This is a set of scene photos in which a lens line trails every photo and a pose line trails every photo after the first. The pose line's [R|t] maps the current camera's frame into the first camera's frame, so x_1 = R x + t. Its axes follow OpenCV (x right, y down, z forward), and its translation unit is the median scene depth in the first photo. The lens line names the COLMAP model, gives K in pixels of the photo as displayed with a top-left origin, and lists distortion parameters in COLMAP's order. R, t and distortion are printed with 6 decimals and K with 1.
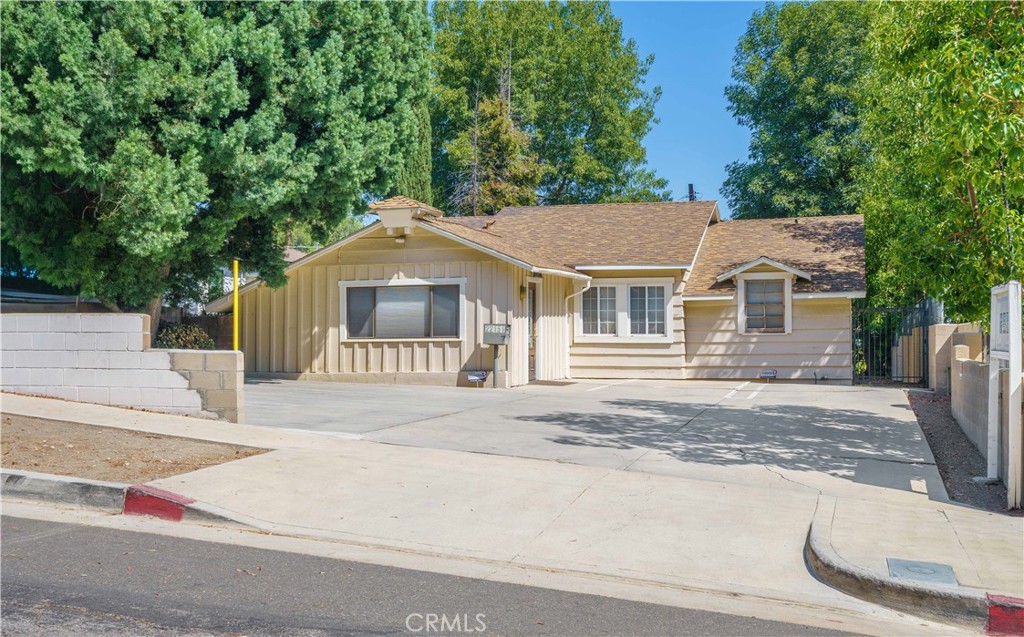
lens RADIAL K [[1007.0, 0, 515.2], [0, 1007.0, 346.8], [0, 0, 1]] dist [0.059689, 0.010707]
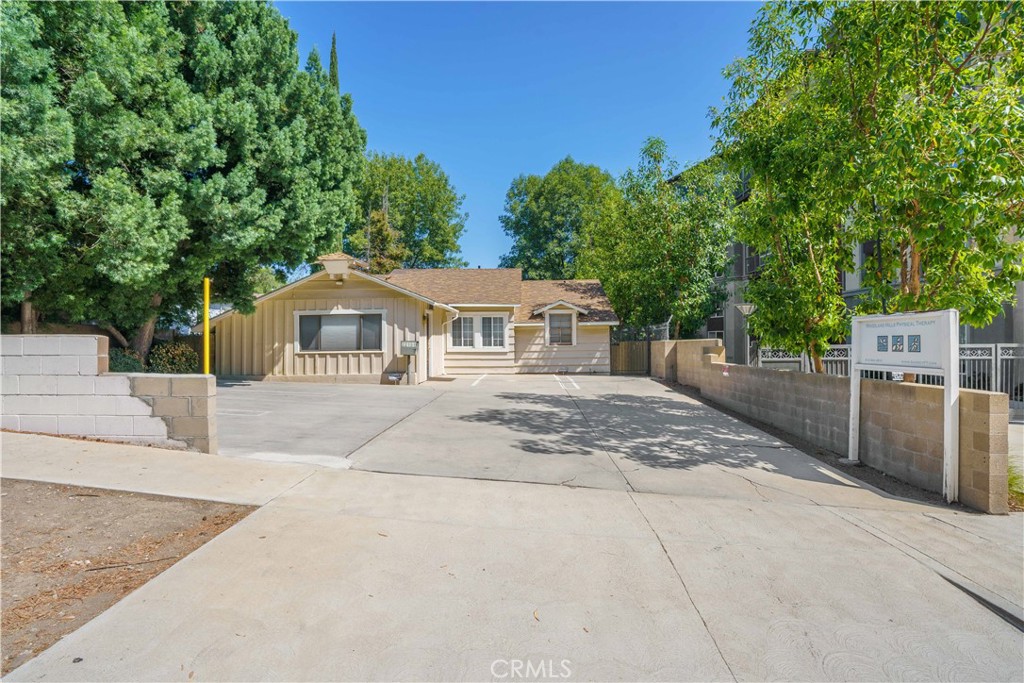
lens RADIAL K [[513.5, 0, 514.3], [0, 513.5, 344.7], [0, 0, 1]] dist [-0.056225, 0.027535]
pose [[0.966537, -0.003939, 0.256498, -0.059968], [0.006721, 0.999928, -0.009970, -0.008336], [-0.256440, 0.011360, 0.966493, 0.235605]]
